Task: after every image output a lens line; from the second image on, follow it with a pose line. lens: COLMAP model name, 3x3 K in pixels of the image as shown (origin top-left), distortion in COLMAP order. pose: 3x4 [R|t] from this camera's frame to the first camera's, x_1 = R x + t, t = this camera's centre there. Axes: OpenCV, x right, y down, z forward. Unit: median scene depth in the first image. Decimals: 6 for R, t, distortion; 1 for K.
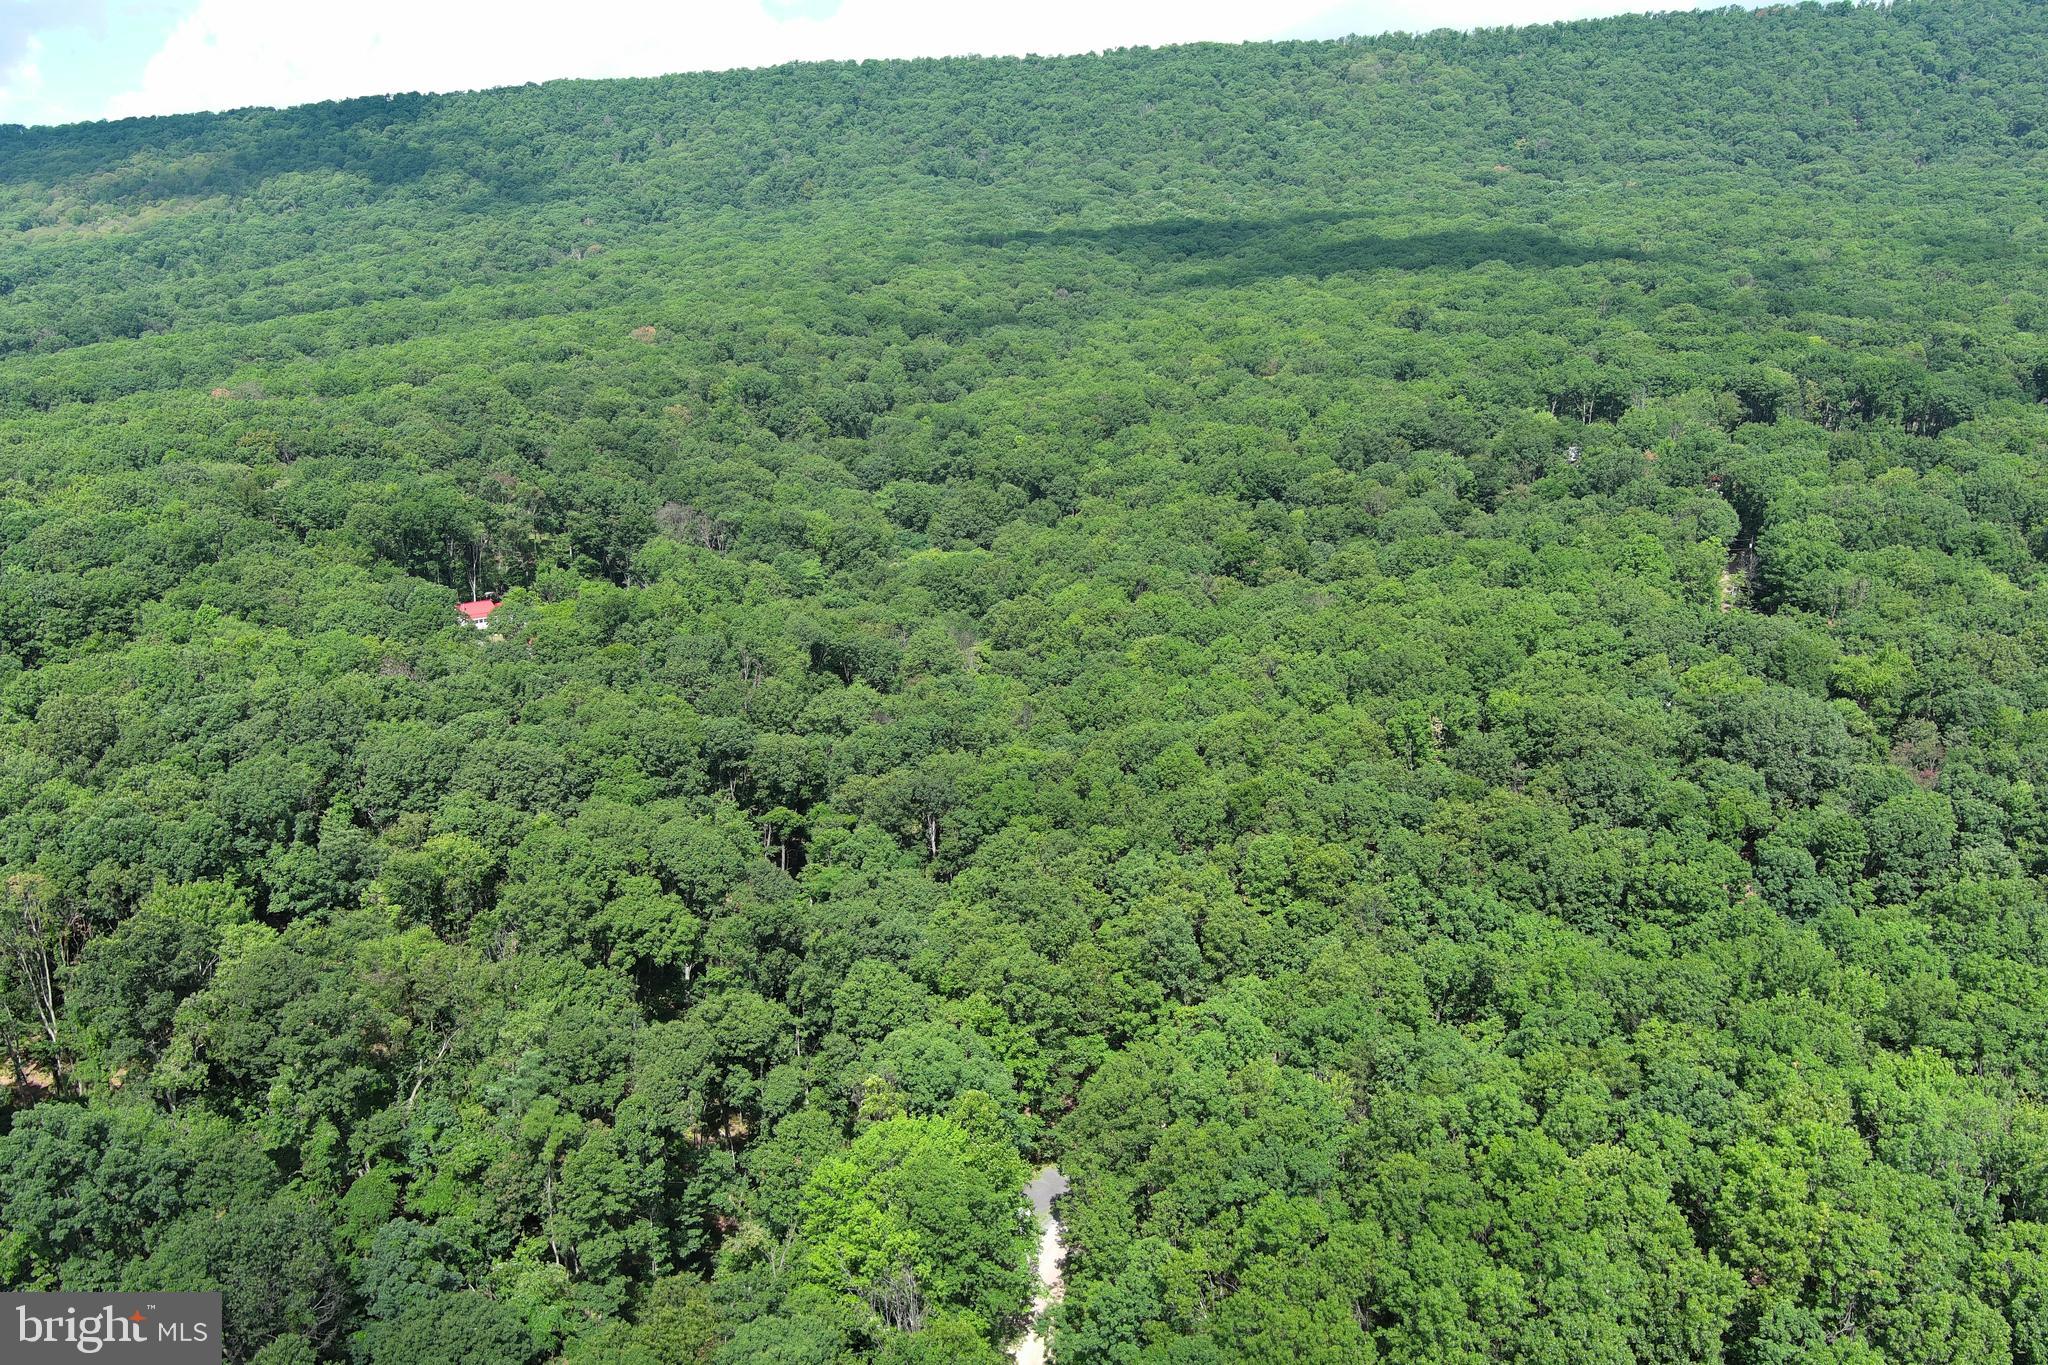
lens RADIAL K [[1590.4, 0, 1025.1], [0, 1590.4, 684.2], [0, 0, 1]] dist [0.023833, -0.015508]
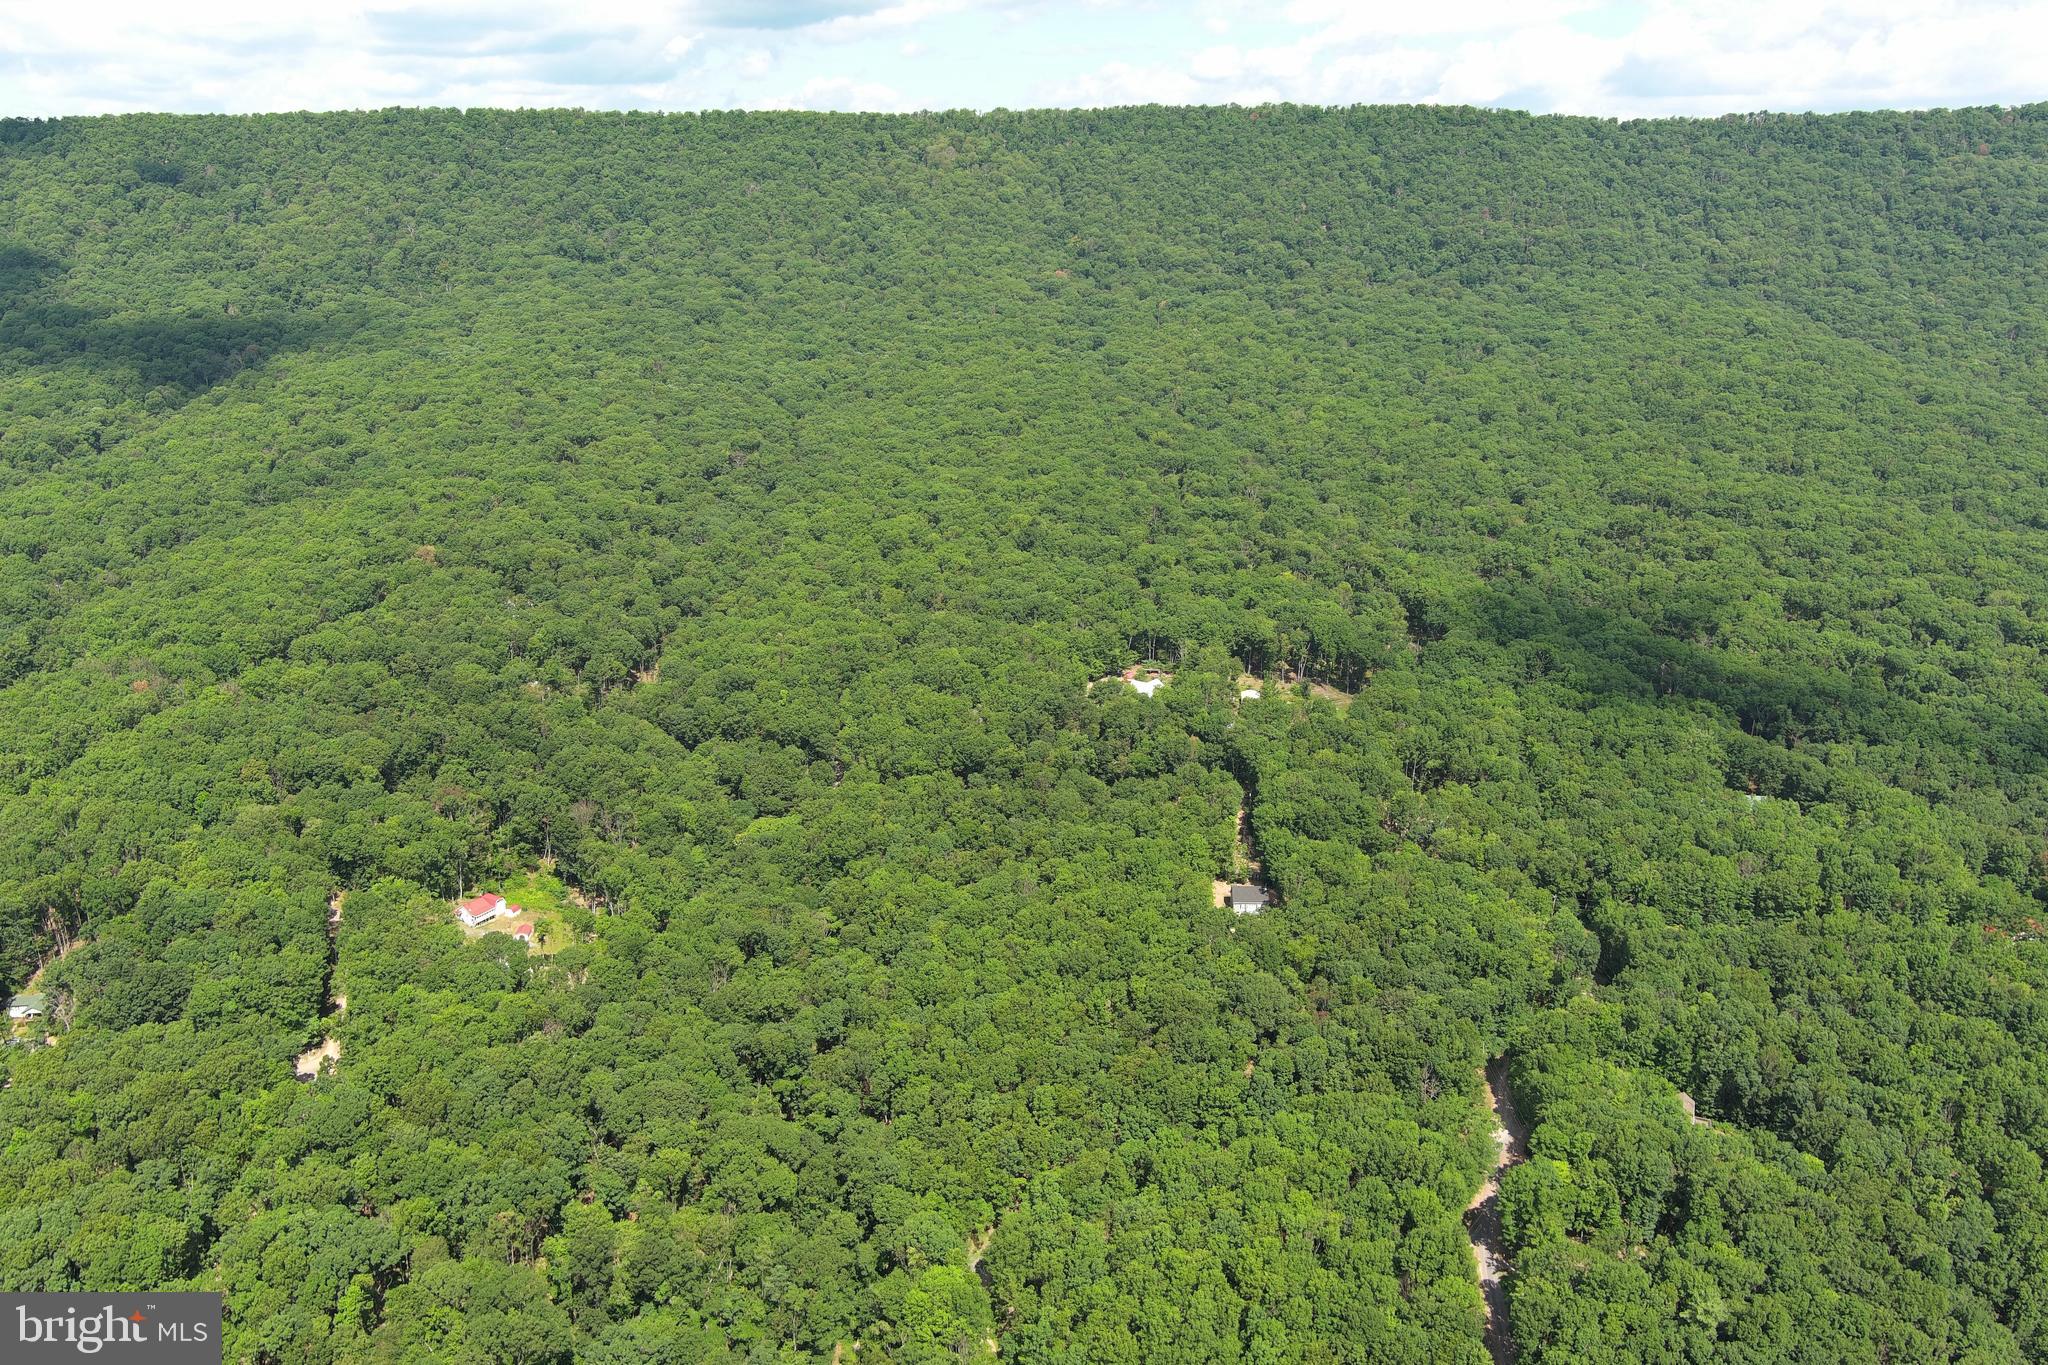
lens RADIAL K [[1590.4, 0, 1028.8], [0, 1590.4, 685.1], [0, 0, 1]] dist [0.023833, -0.015508]
pose [[0.961509, -0.068737, 0.266039, -0.298171], [0.049073, 0.995596, 0.079877, -0.459301], [-0.270358, -0.063747, 0.960647, -0.764365]]
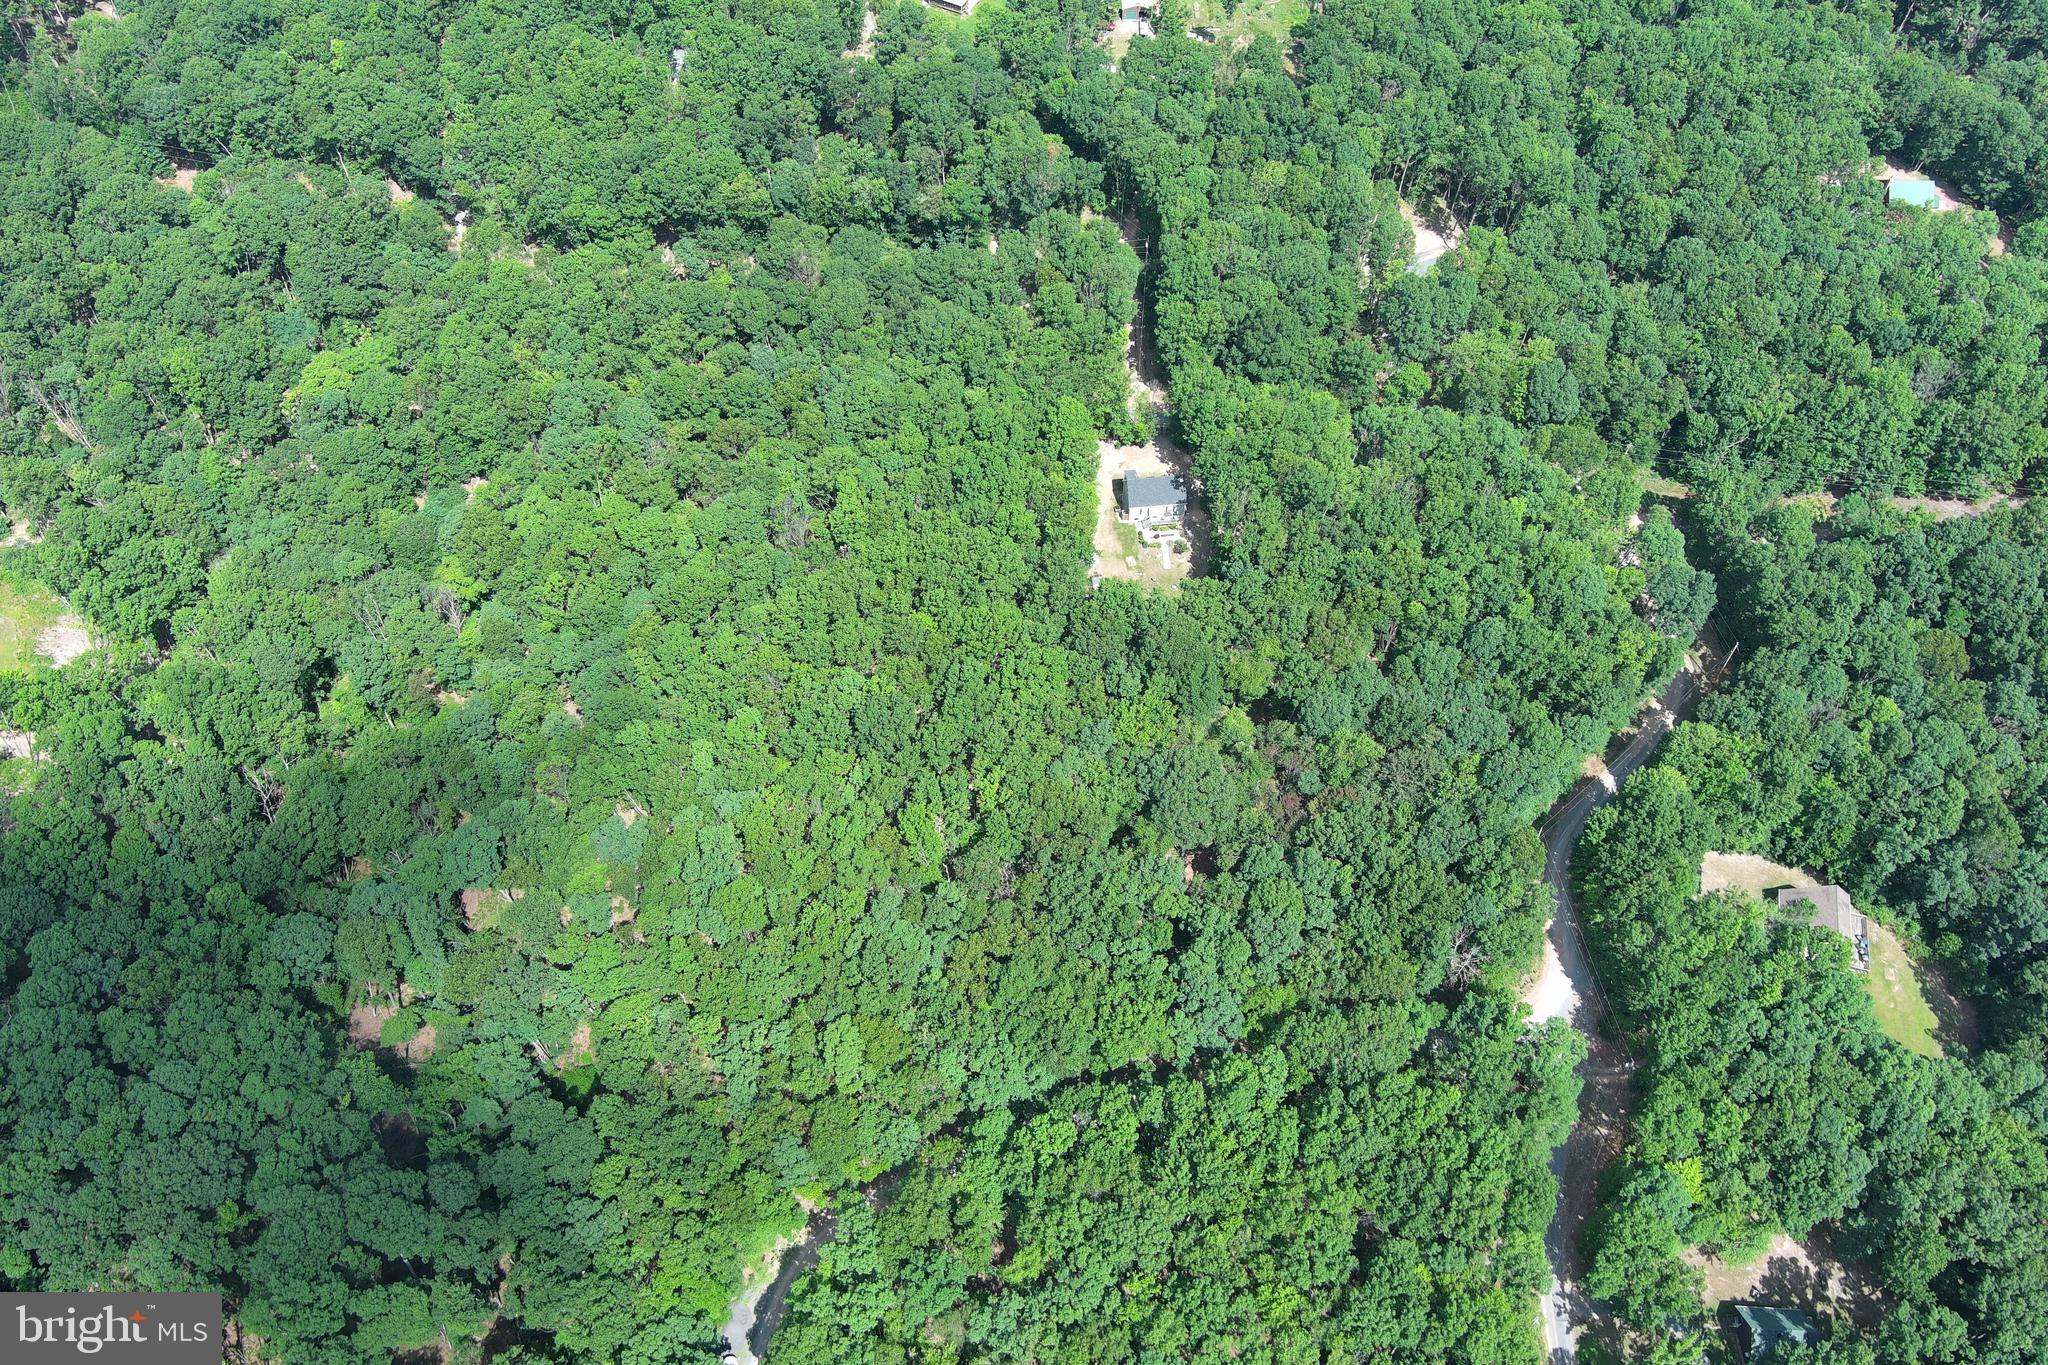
lens RADIAL K [[1590.4, 0, 1031.0], [0, 1590.4, 674.0], [0, 0, 1]] dist [0.023833, -0.015508]
pose [[0.921334, -0.285304, 0.264093, 0.026904], [0.062490, 0.779147, 0.623719, -0.684206], [-0.383717, -0.558150, 0.735683, 0.113455]]
